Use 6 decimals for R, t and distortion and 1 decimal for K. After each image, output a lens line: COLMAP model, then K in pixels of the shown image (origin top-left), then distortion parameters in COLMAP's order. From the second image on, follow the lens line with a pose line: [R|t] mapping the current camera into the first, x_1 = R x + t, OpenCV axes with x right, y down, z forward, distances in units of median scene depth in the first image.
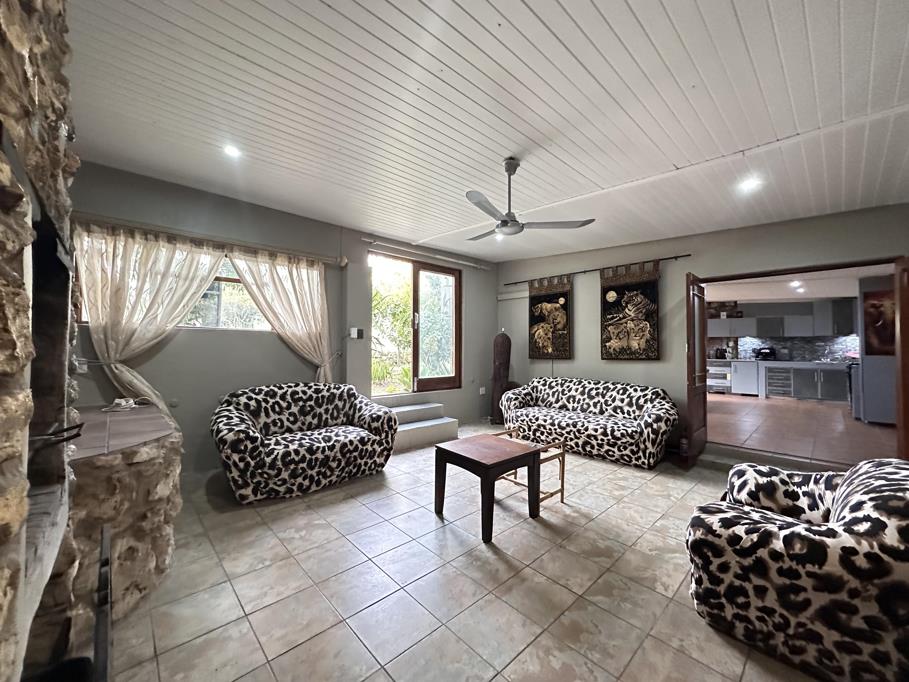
lens RADIAL K [[361.0, 0, 449.6], [0, 361.0, 340.9], [0, 0, 1]] dist [0.000796, 0.000181]
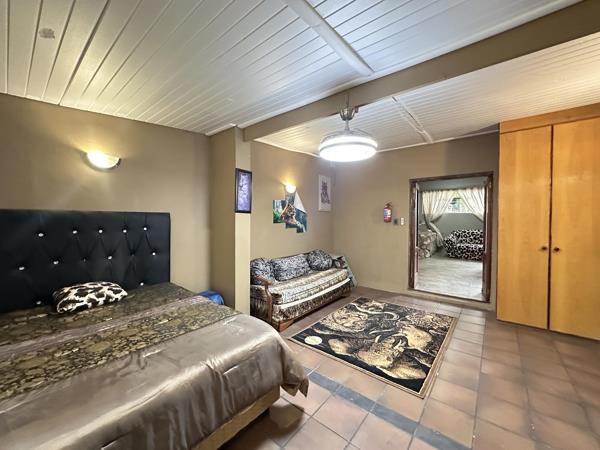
lens RADIAL K [[238.3, 0, 301.2], [0, 238.3, 223.3], [0, 0, 1]] dist [0.000796, 0.000181]
pose [[0.156697, 0.015325, -0.987528, 1.484070], [0.012271, 0.999772, 0.017463, 0.007793], [0.987570, -0.014855, 0.156473, -0.867570]]
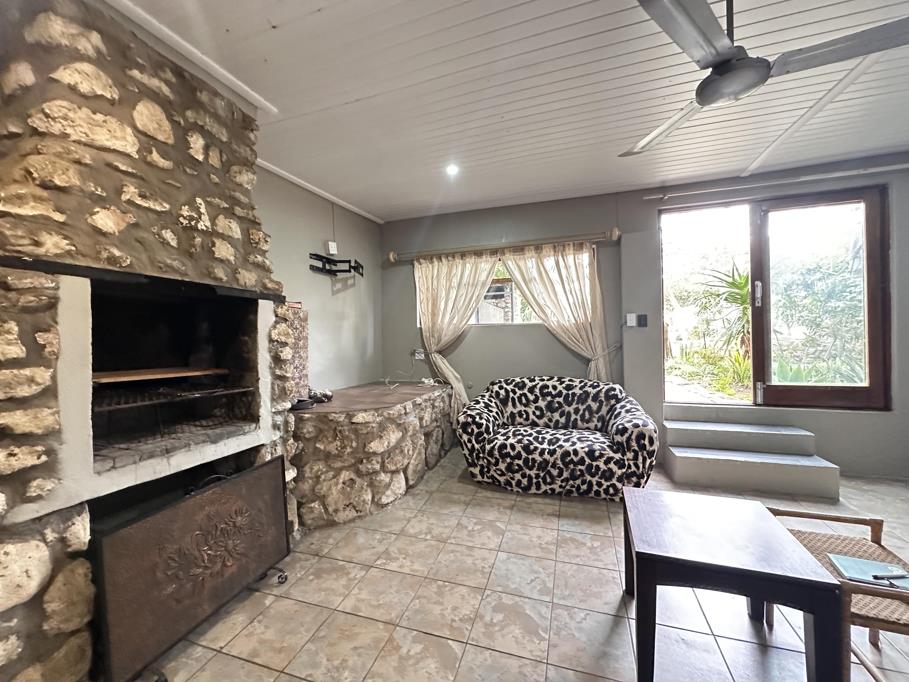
lens RADIAL K [[361.0, 0, 454.4], [0, 361.0, 340.0], [0, 0, 1]] dist [0.000796, 0.000181]
pose [[0.486556, -0.013108, -0.873551, 0.314429], [0.034833, 0.999383, 0.004405, 0.006542], [0.872954, -0.032571, 0.486713, 0.341109]]
